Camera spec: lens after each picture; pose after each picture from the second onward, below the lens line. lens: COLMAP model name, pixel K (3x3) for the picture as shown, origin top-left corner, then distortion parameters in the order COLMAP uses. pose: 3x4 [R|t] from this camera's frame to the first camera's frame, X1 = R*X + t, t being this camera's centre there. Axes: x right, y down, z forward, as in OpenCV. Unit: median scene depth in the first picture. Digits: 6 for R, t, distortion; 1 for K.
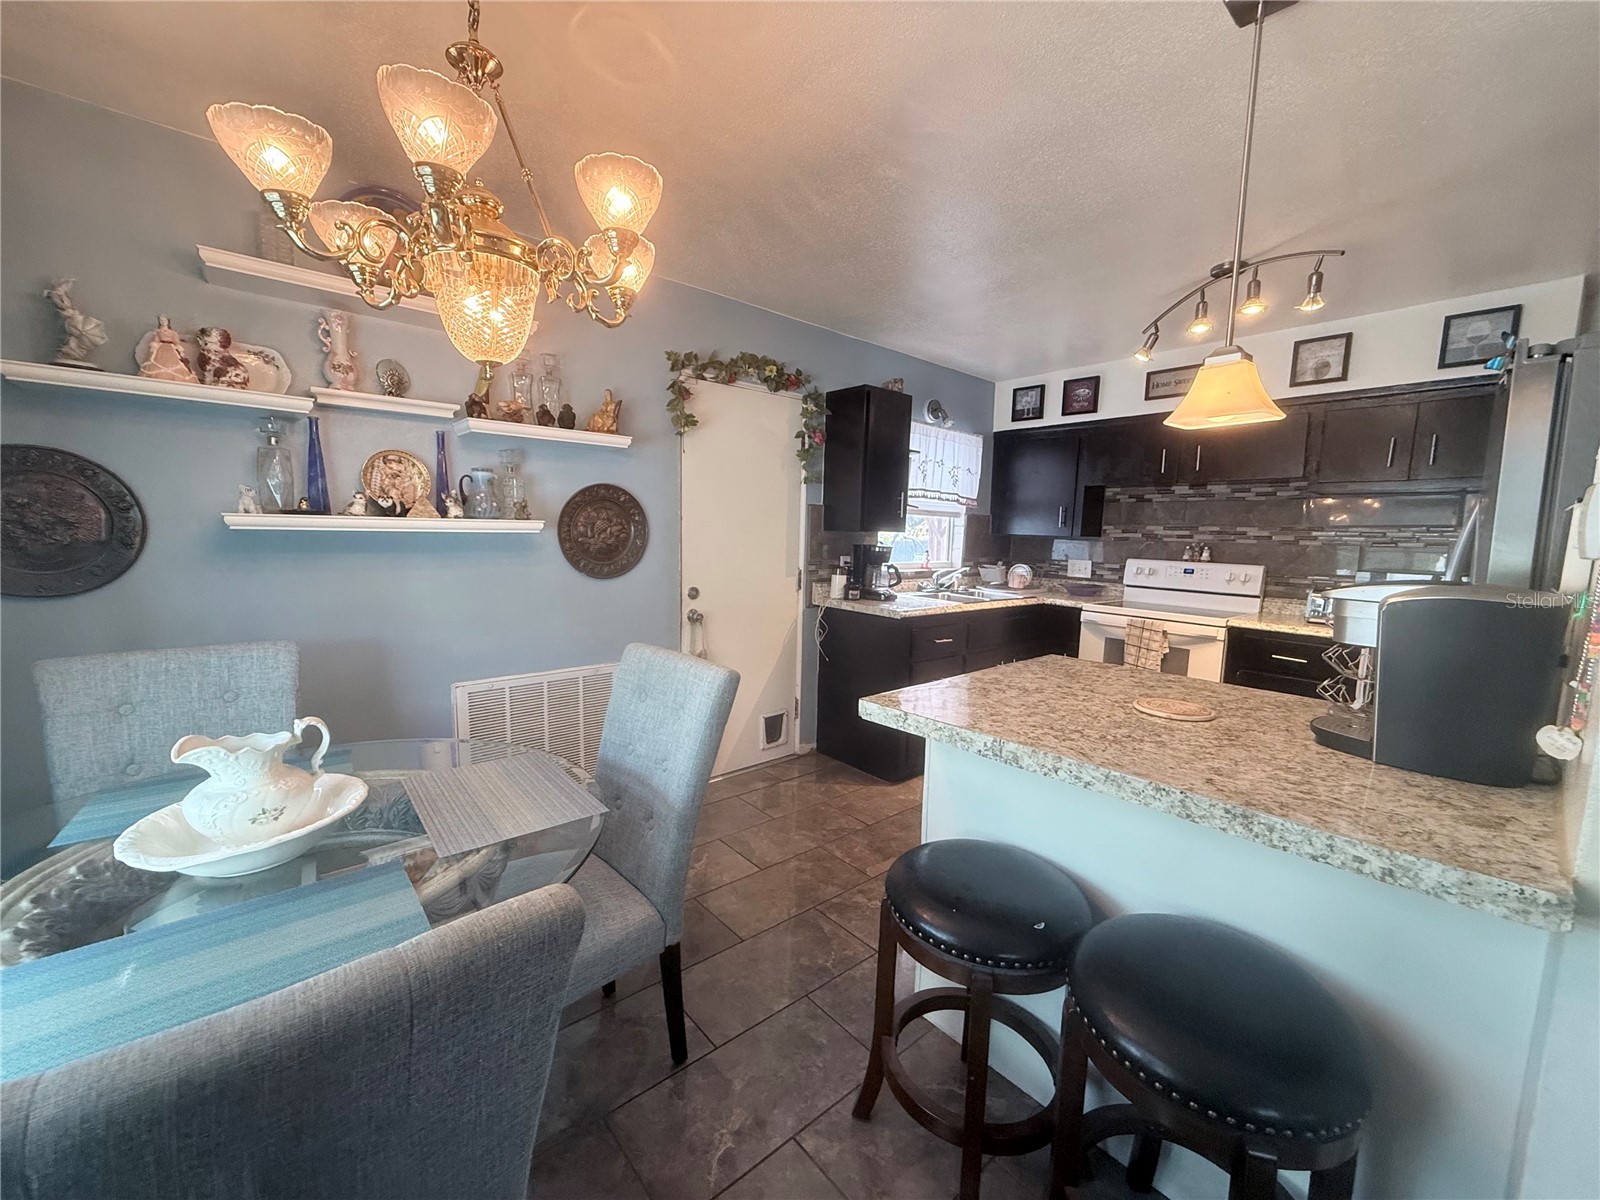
lens RADIAL K [[634.7, 0, 800.0], [0, 634.7, 600.0], [0, 0, 1]] dist [0.000308, -0.000163]
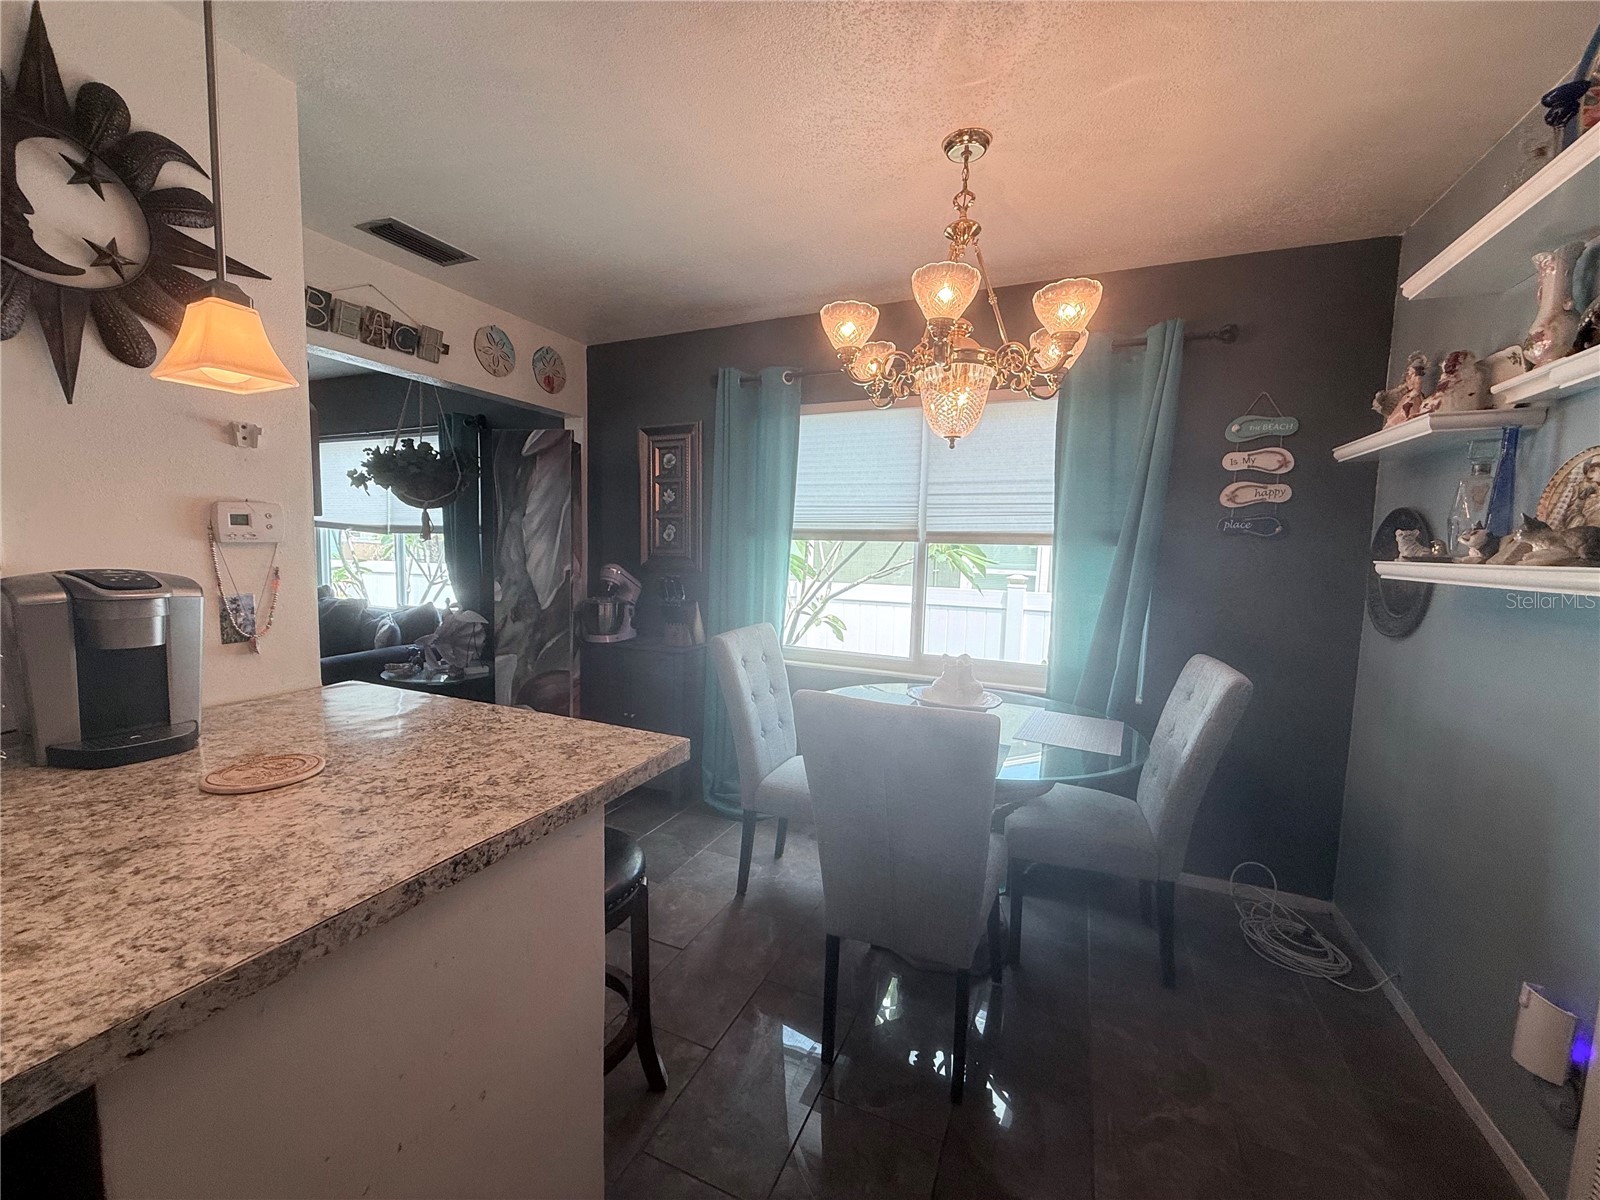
lens RADIAL K [[647.5, 0, 800.0], [0, 647.5, 600.0], [0, 0, 1]] dist [0.001157, 0.000005]
pose [[-0.903851, -0.008214, -0.427768, 0.206795], [-0.092980, 0.979691, 0.177650, -0.125664], [0.417621, 0.200343, -0.886259, 1.105237]]
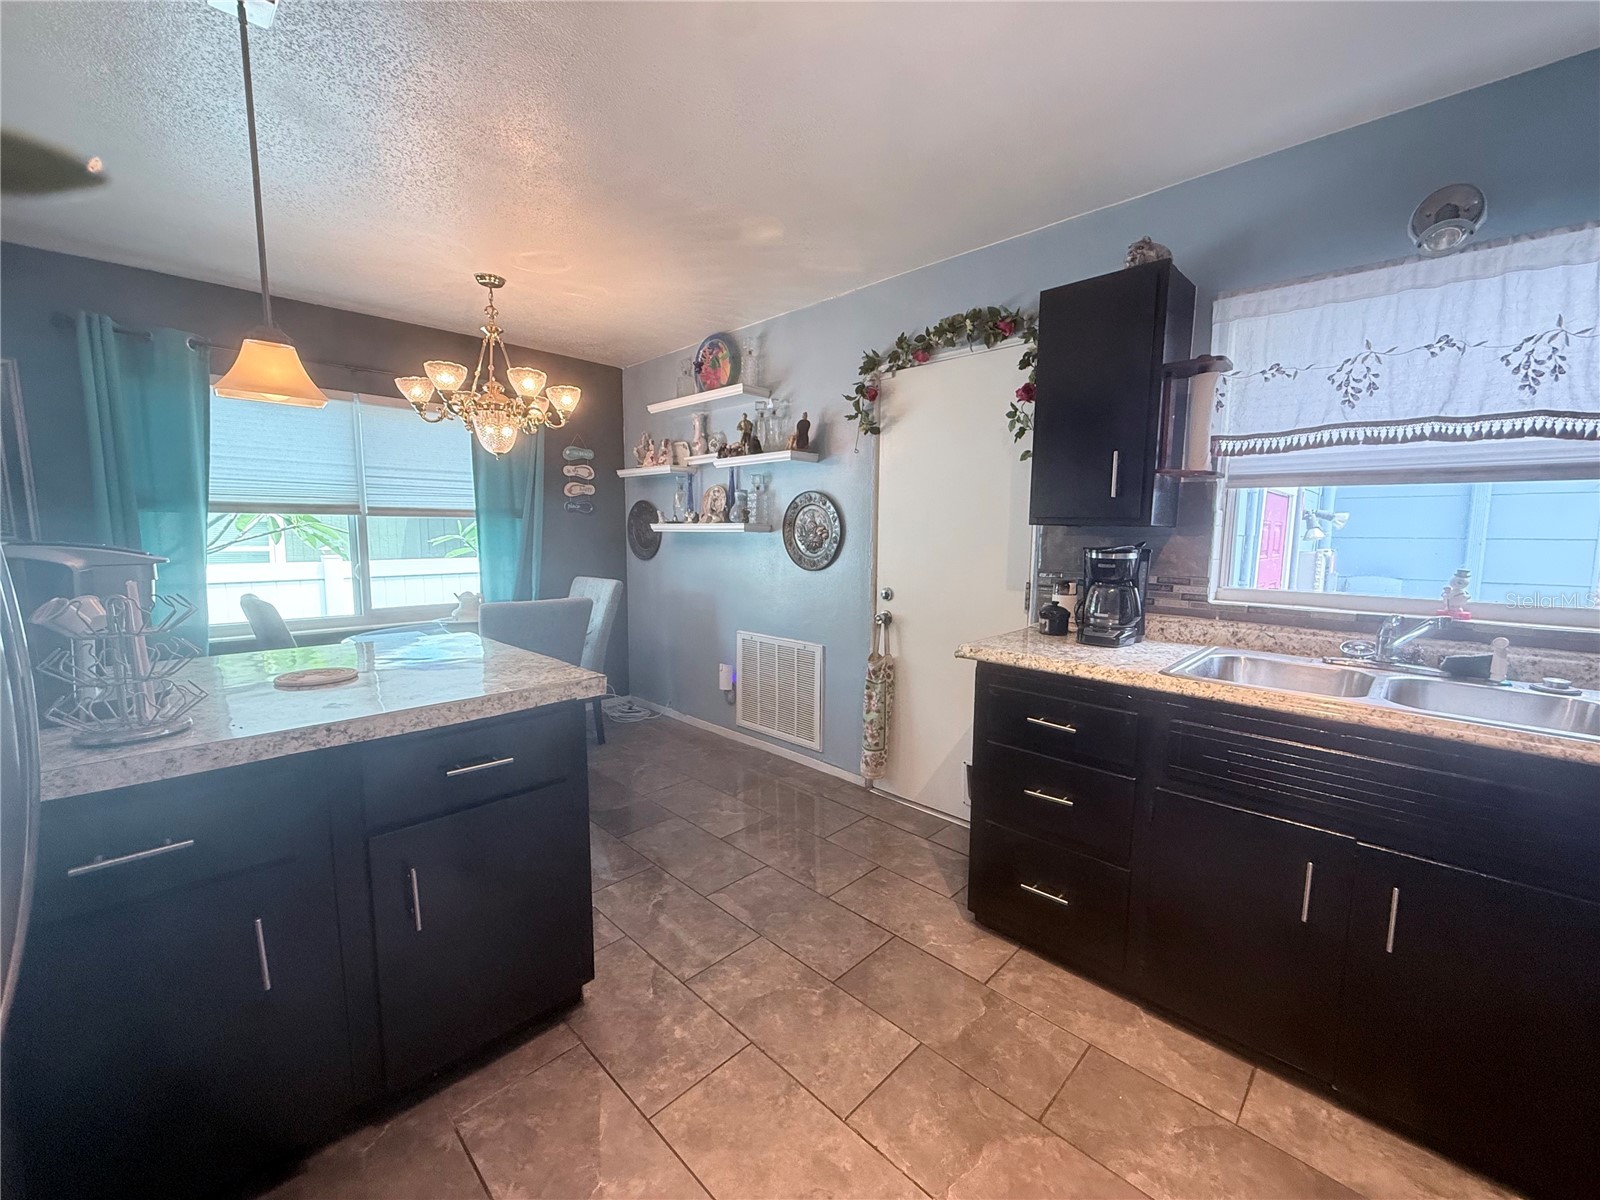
lens RADIAL K [[634.7, 0, 800.0], [0, 634.7, 600.0], [0, 0, 1]] dist [0.000308, -0.000163]
pose [[0.079037, 0.083340, -0.993382, 0.979510], [-0.117692, 0.990310, 0.073718, -0.071730], [0.989900, 0.111087, 0.088079, 0.983490]]
